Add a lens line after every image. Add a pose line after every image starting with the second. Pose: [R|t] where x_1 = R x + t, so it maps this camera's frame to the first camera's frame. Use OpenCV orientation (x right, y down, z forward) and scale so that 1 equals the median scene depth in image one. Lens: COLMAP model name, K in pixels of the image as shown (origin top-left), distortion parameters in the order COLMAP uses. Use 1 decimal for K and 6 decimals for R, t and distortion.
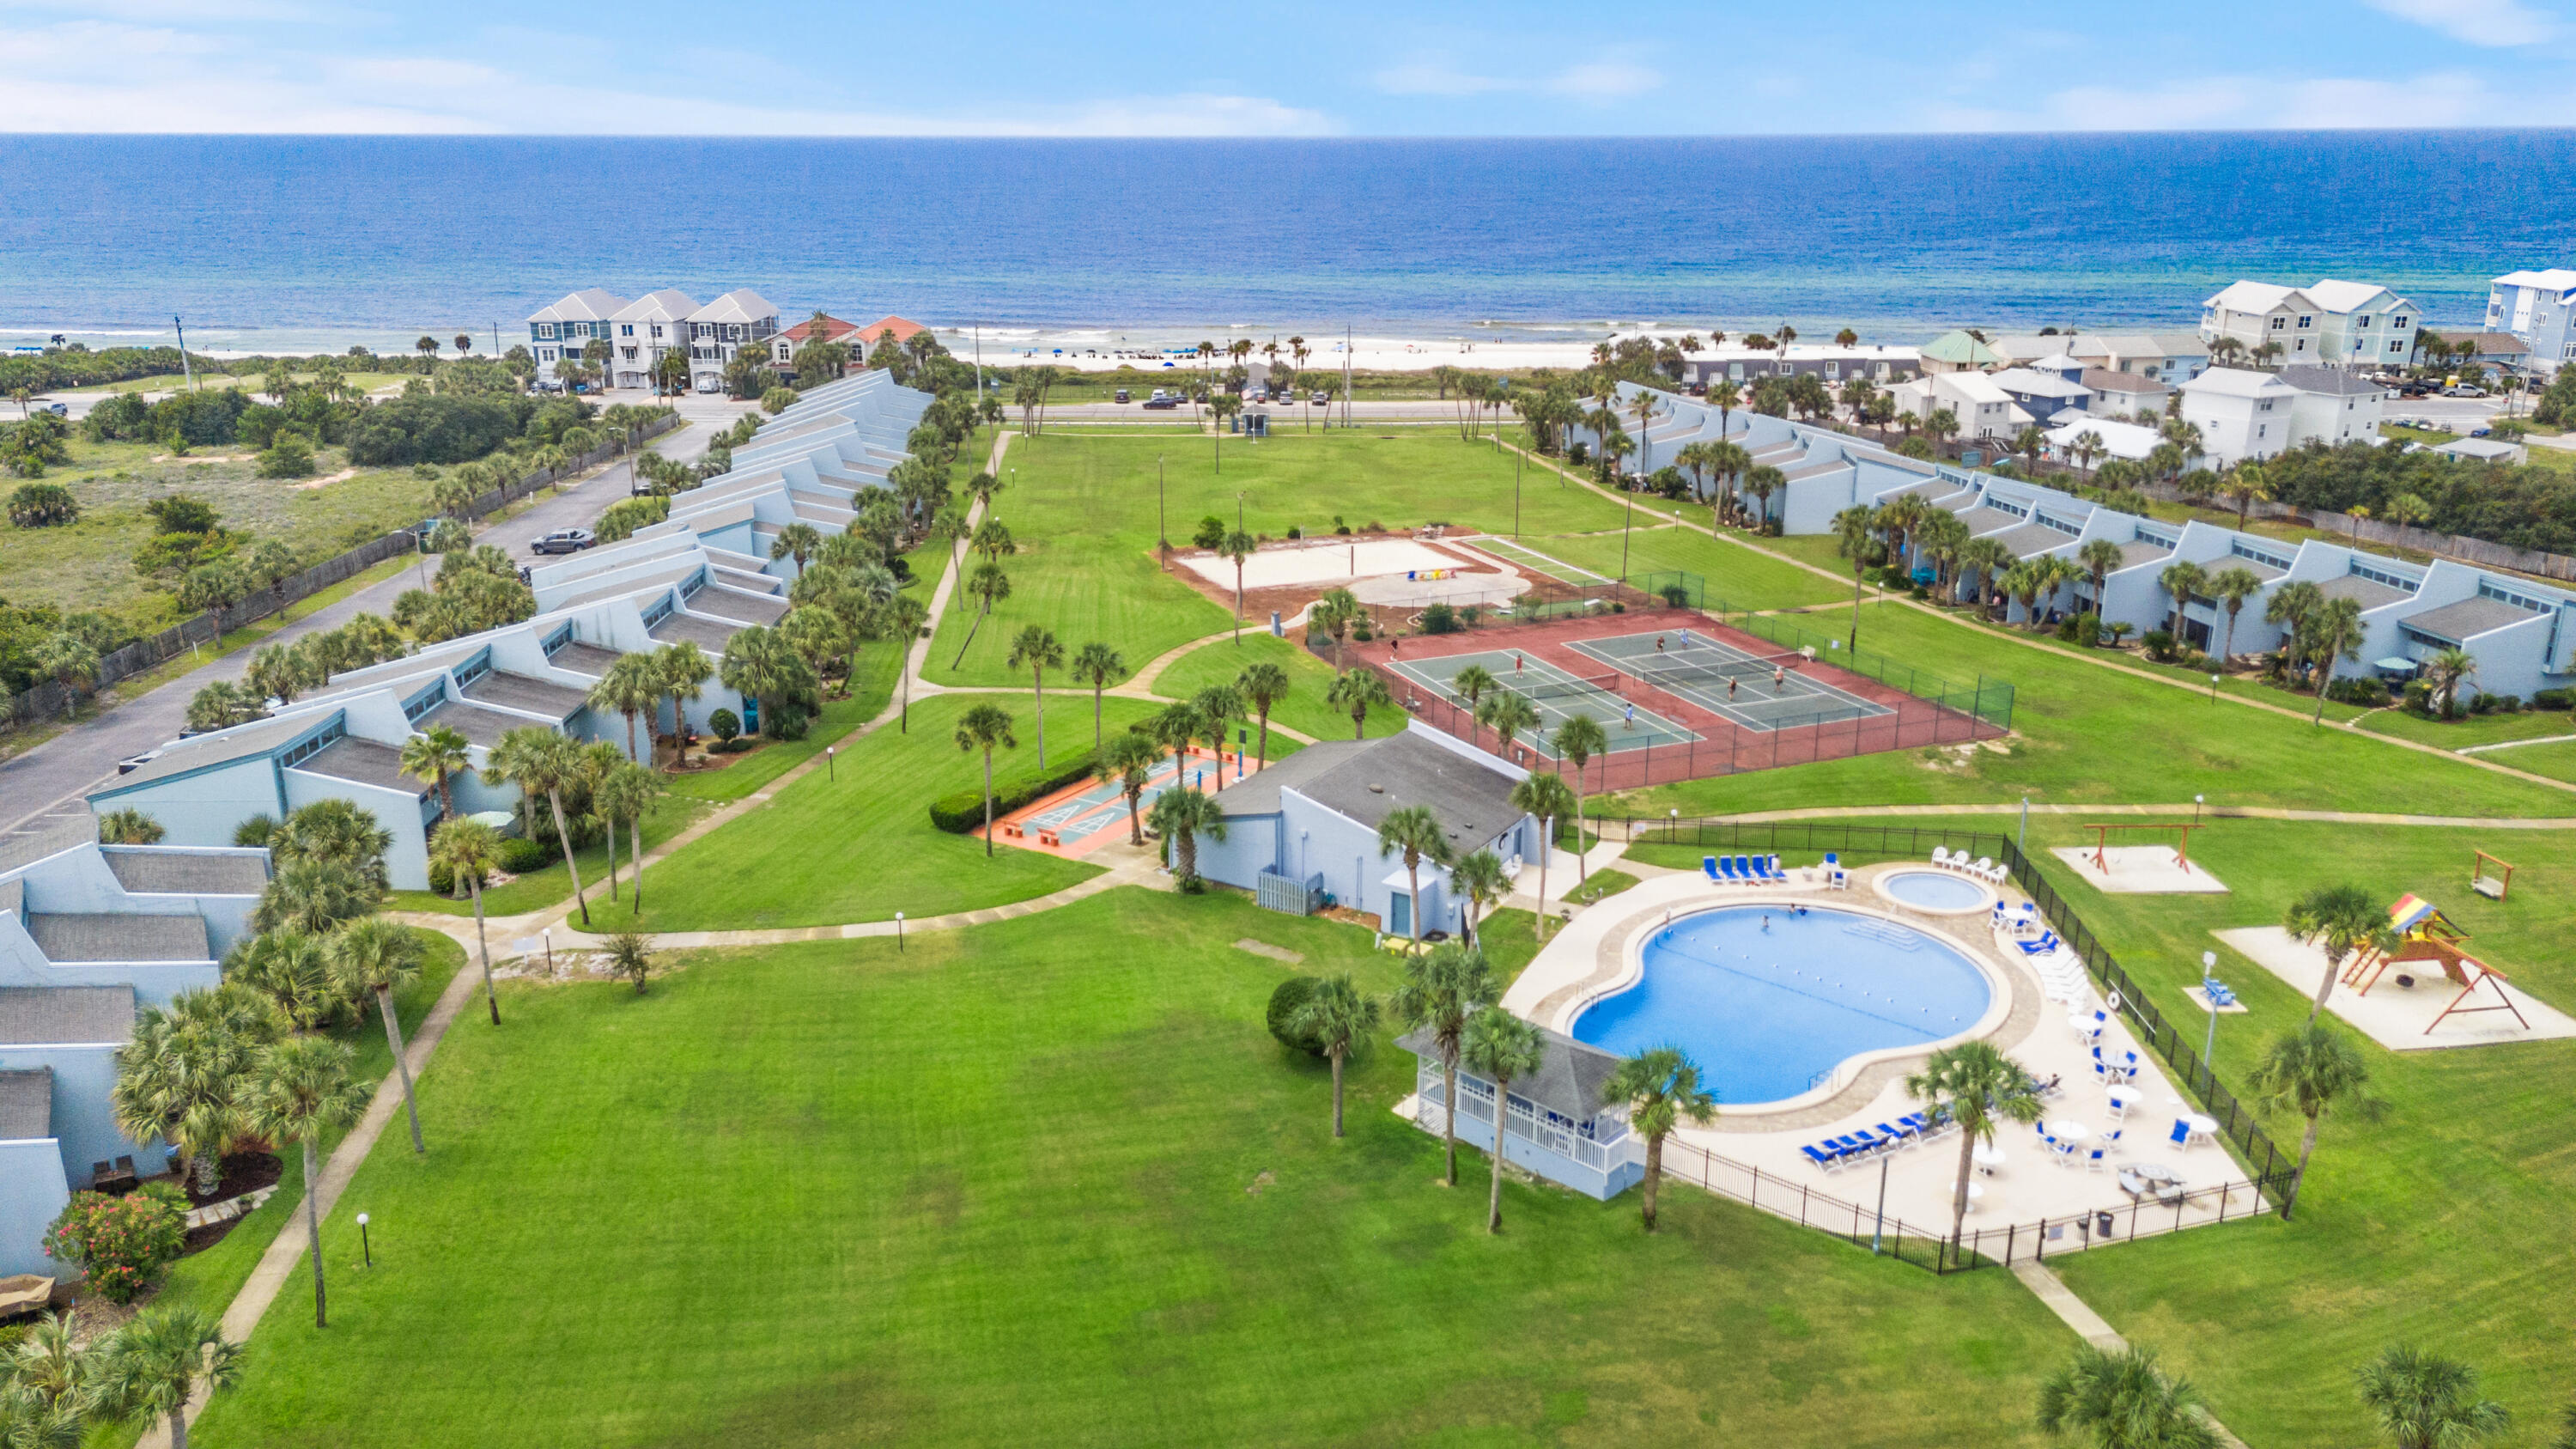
lens RADIAL K [[1884.5, 0, 1288.0], [0, 1884.5, 724.5], [0, 0, 1]] dist [0.099688, -0.110600]
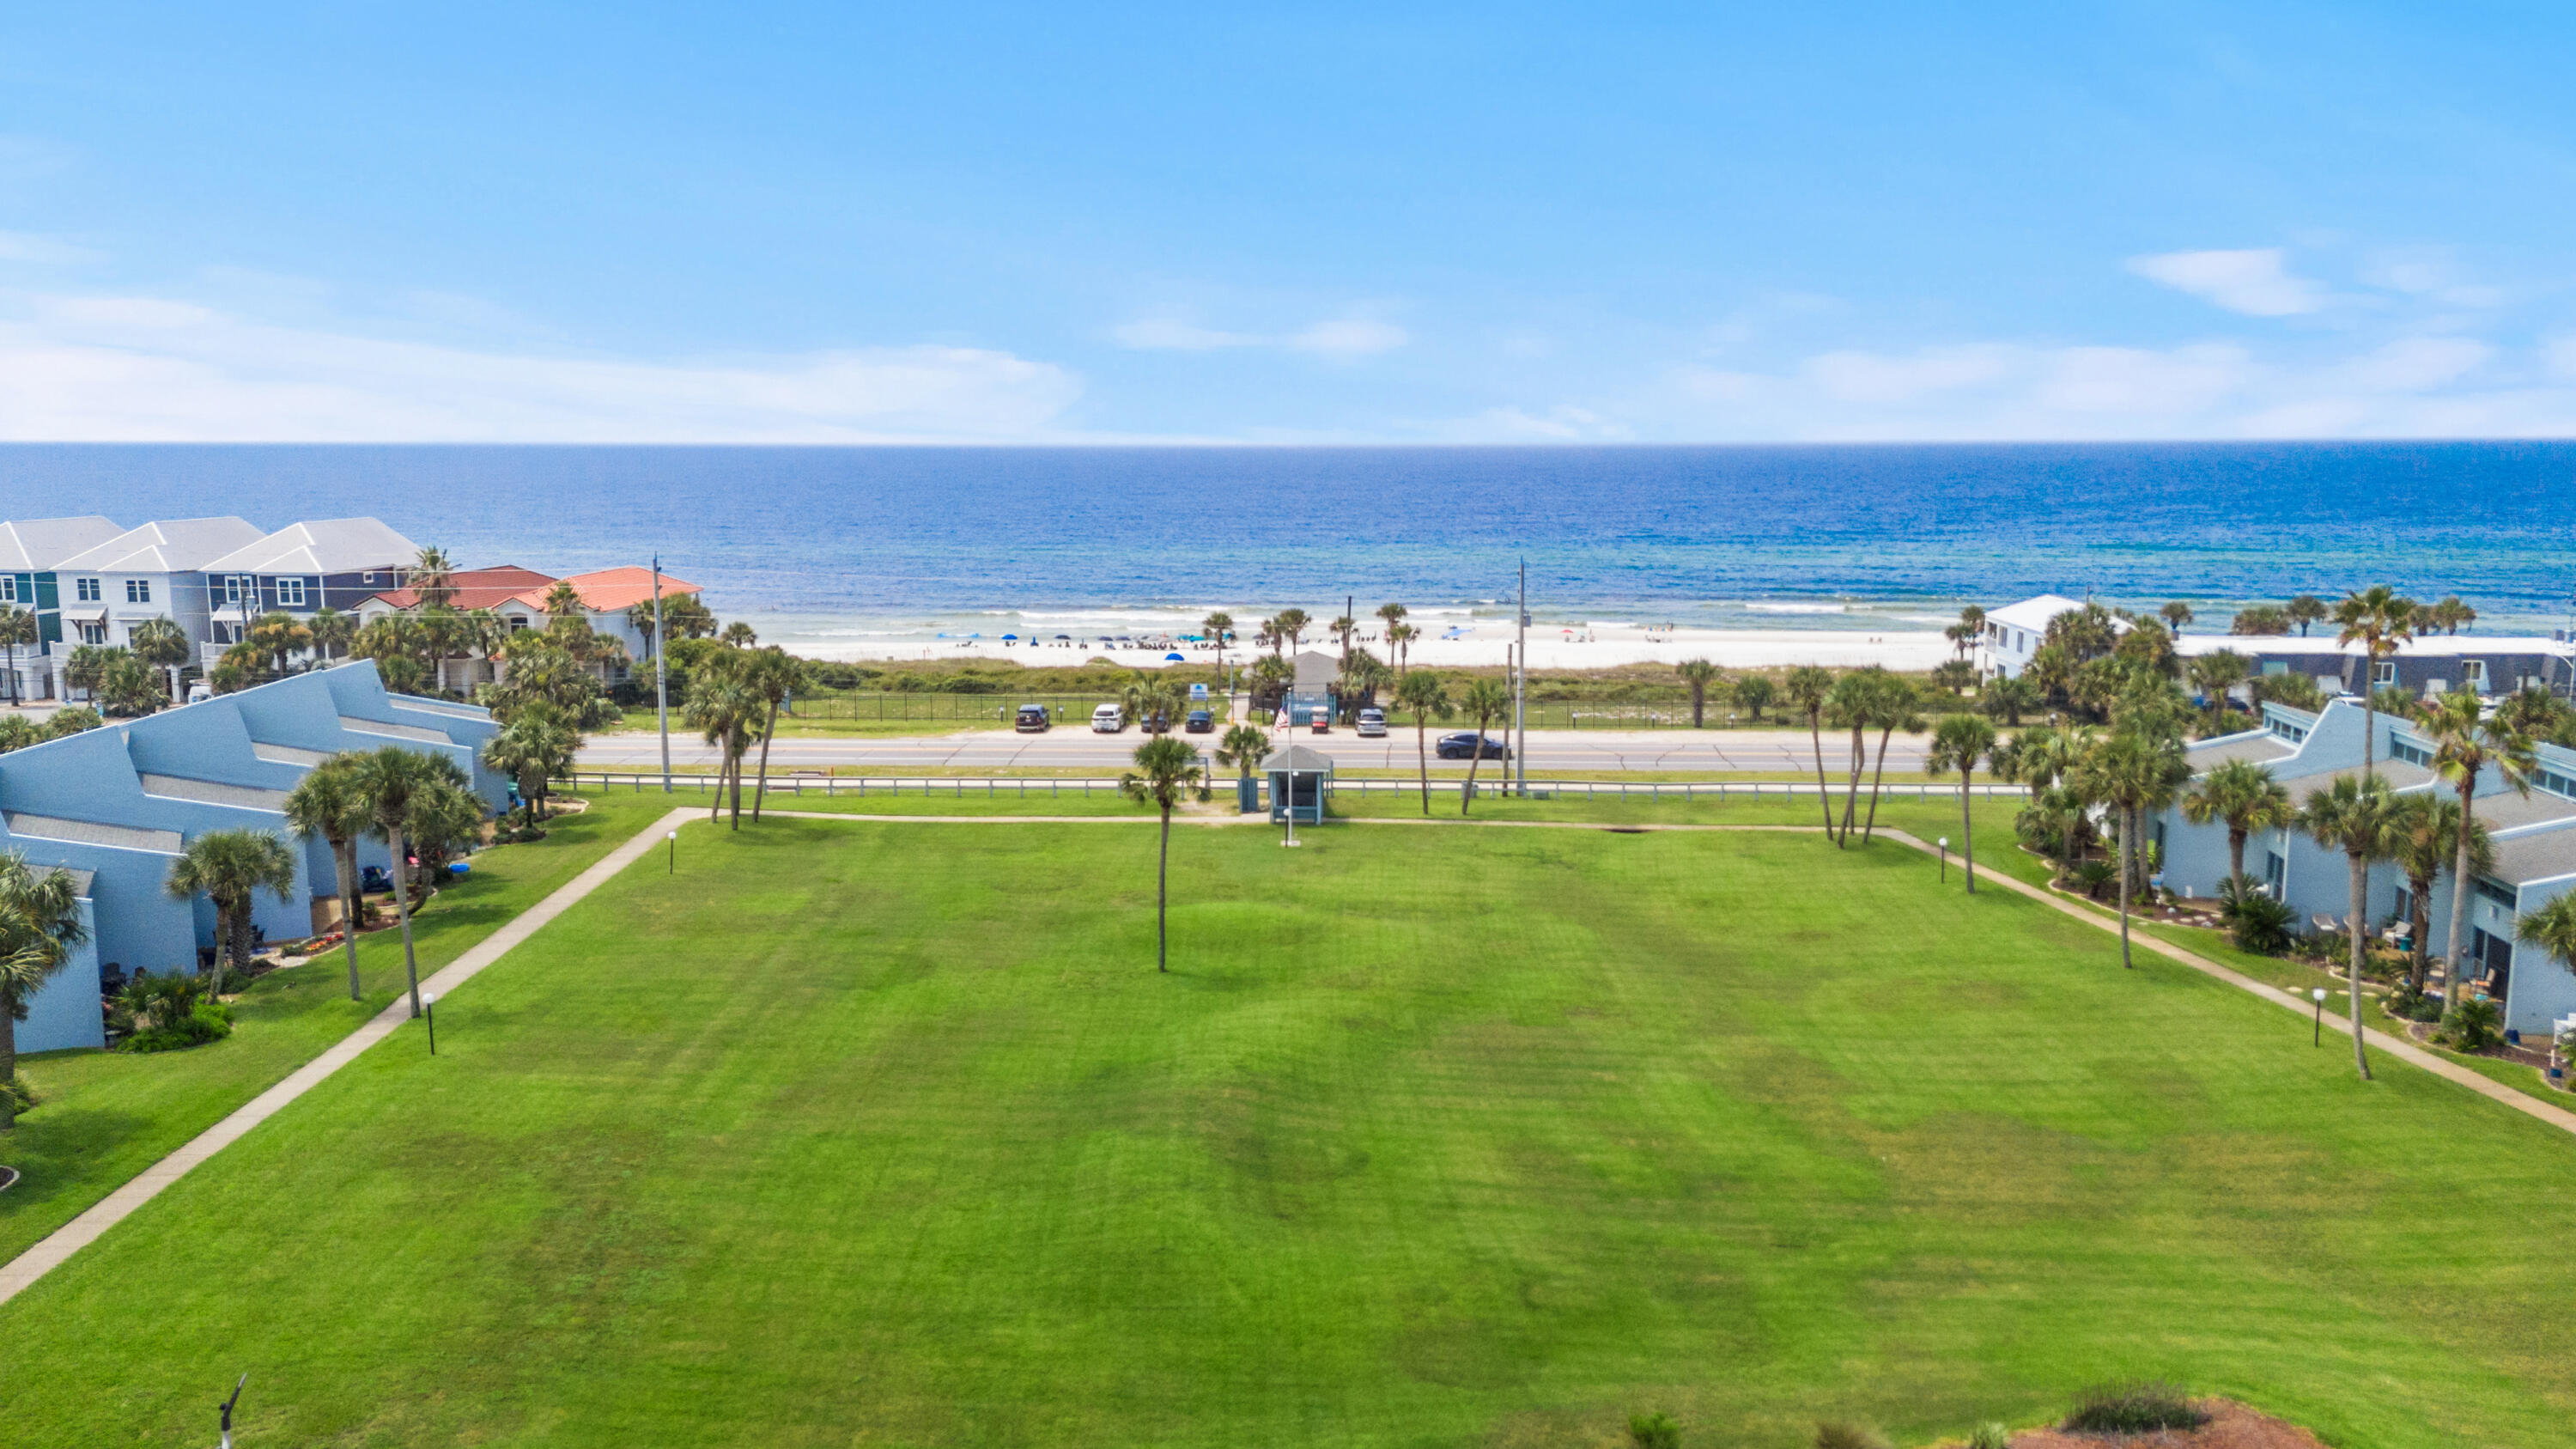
lens RADIAL K [[1987.9, 0, 1288.0], [0, 1987.9, 724.5], [0, 0, 1]] dist [0.106125, -0.134865]
pose [[0.999106, 0.005727, -0.041884, -0.001676], [-0.012259, 0.987458, -0.157408, -0.128784], [0.040457, 0.157781, 0.986645, 0.697556]]
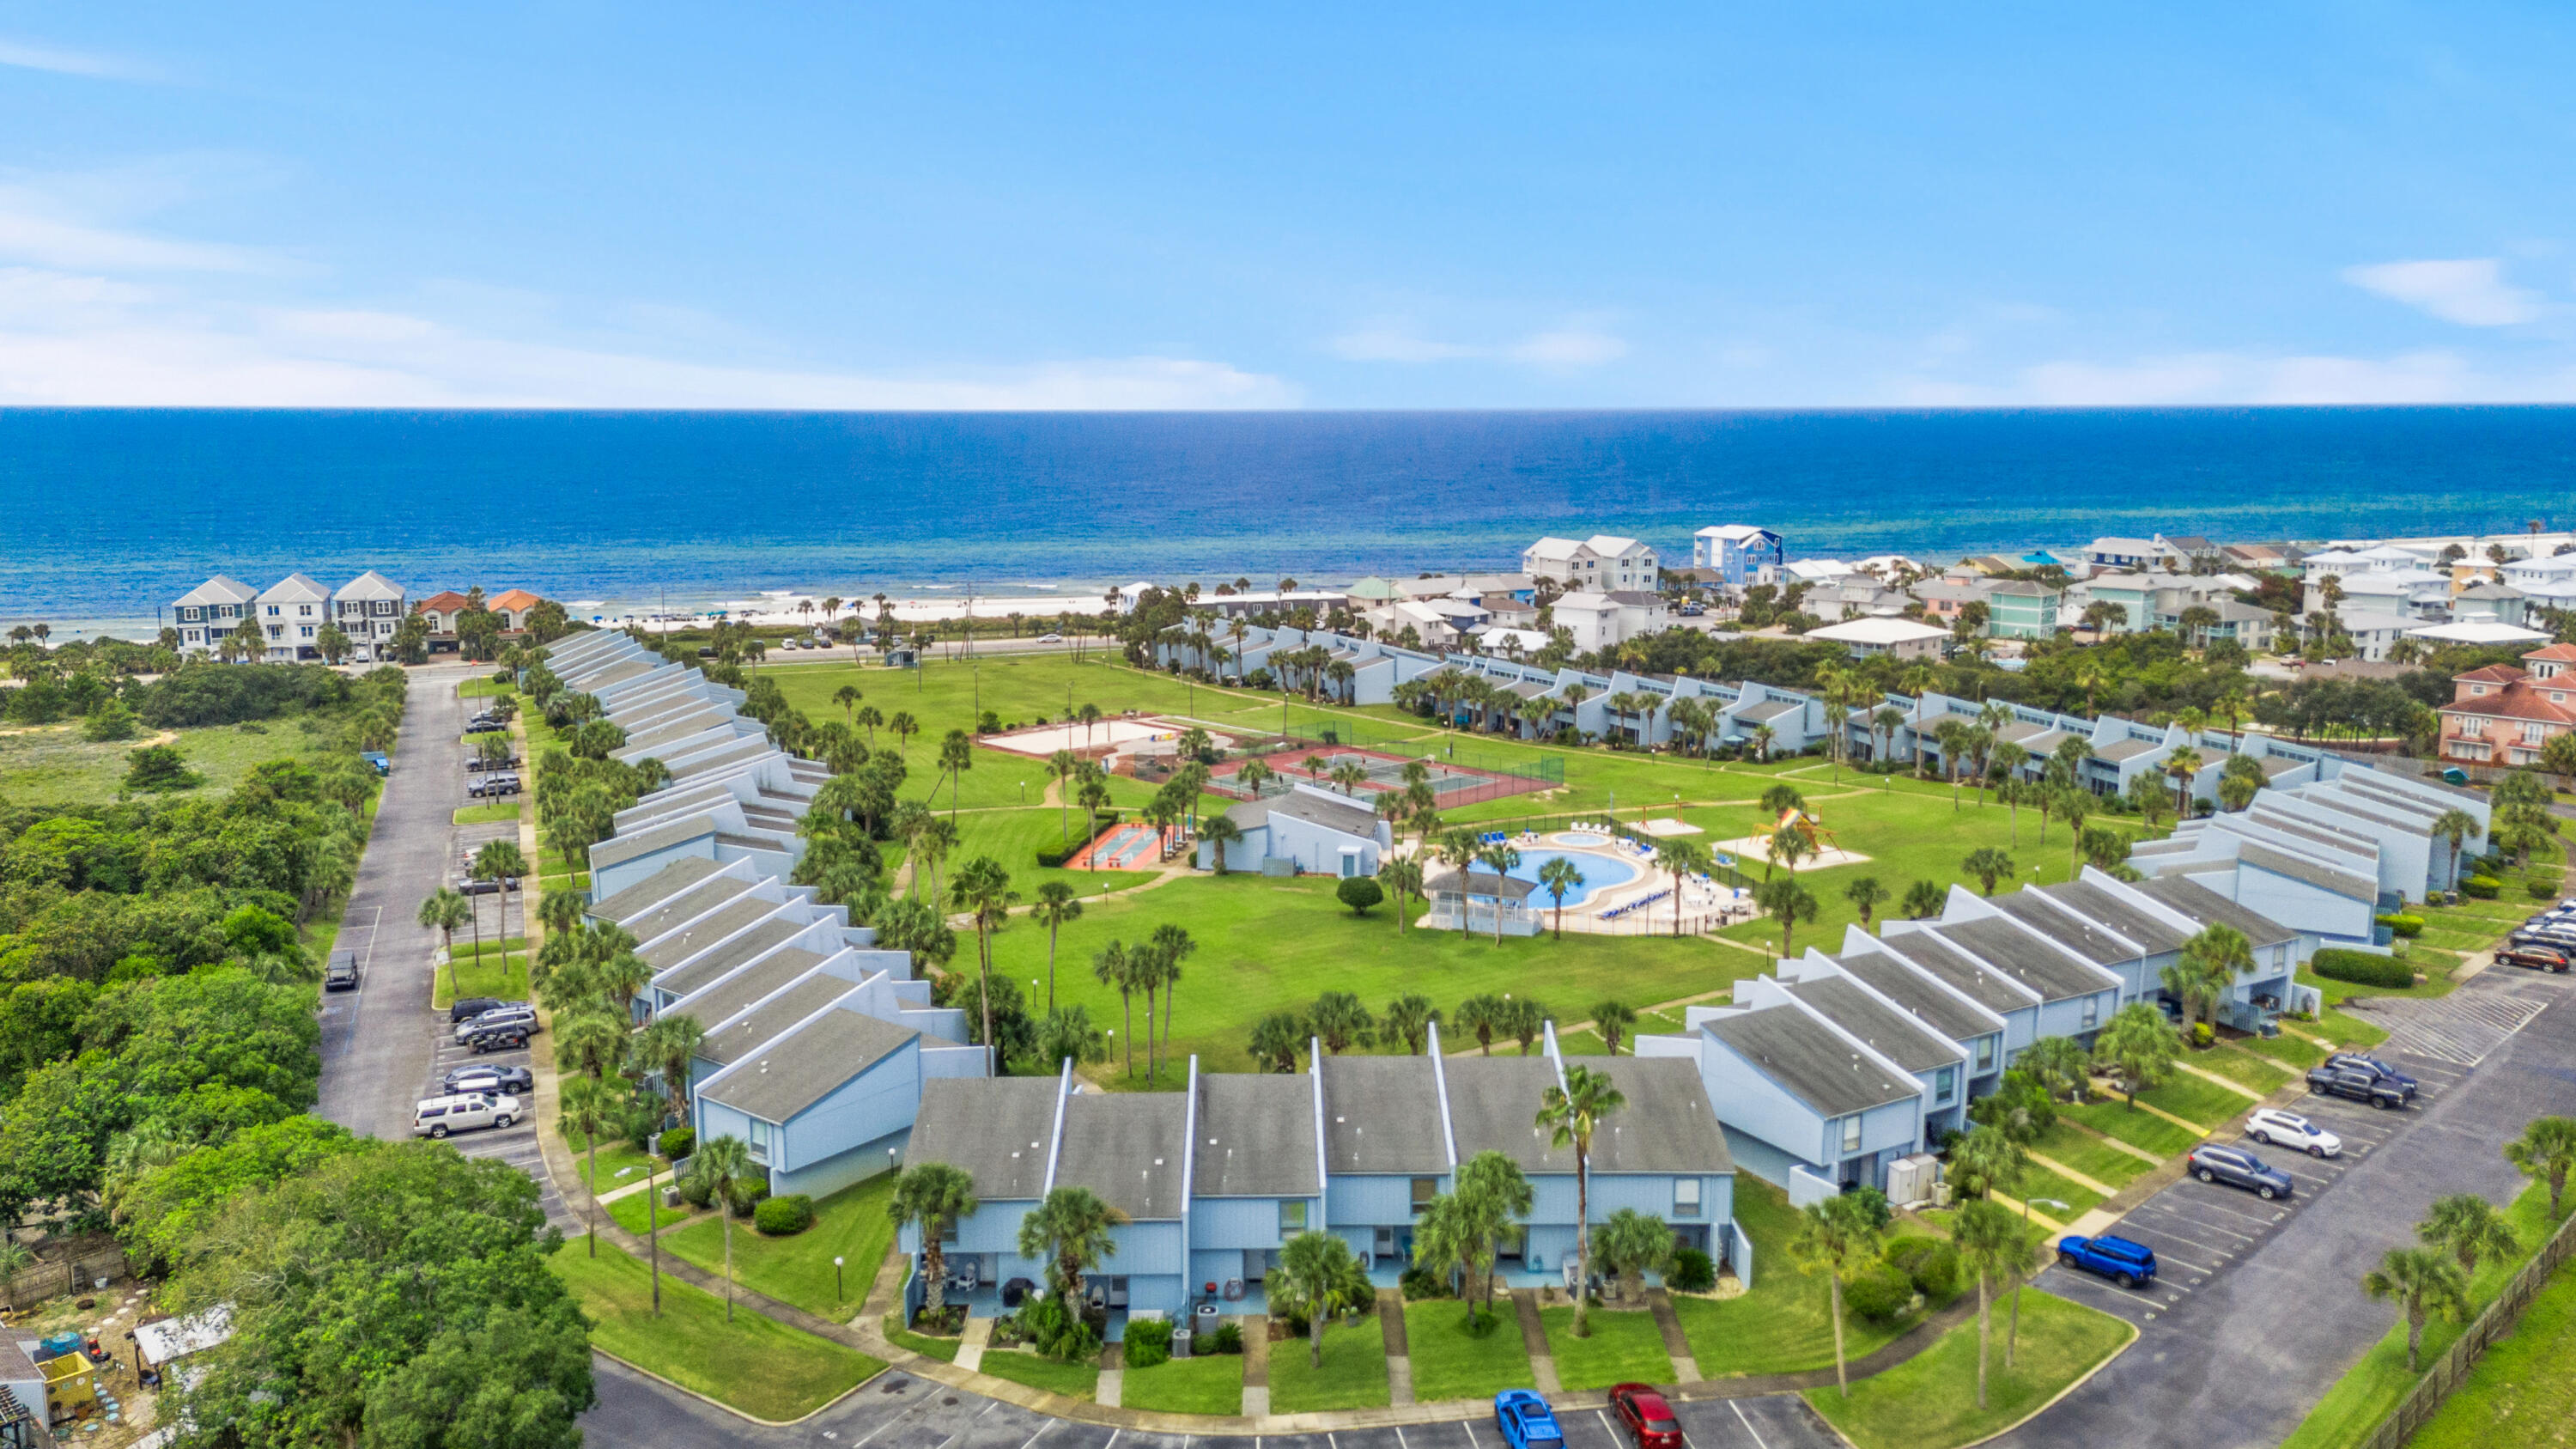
lens RADIAL K [[1884.5, 0, 1288.0], [0, 1884.5, 724.5], [0, 0, 1]] dist [0.099688, -0.110600]
pose [[0.933082, -0.058943, 0.354802, -0.284581], [0.106670, 0.987448, -0.116485, 0.074419], [-0.343482, 0.146537, 0.927657, -0.326669]]
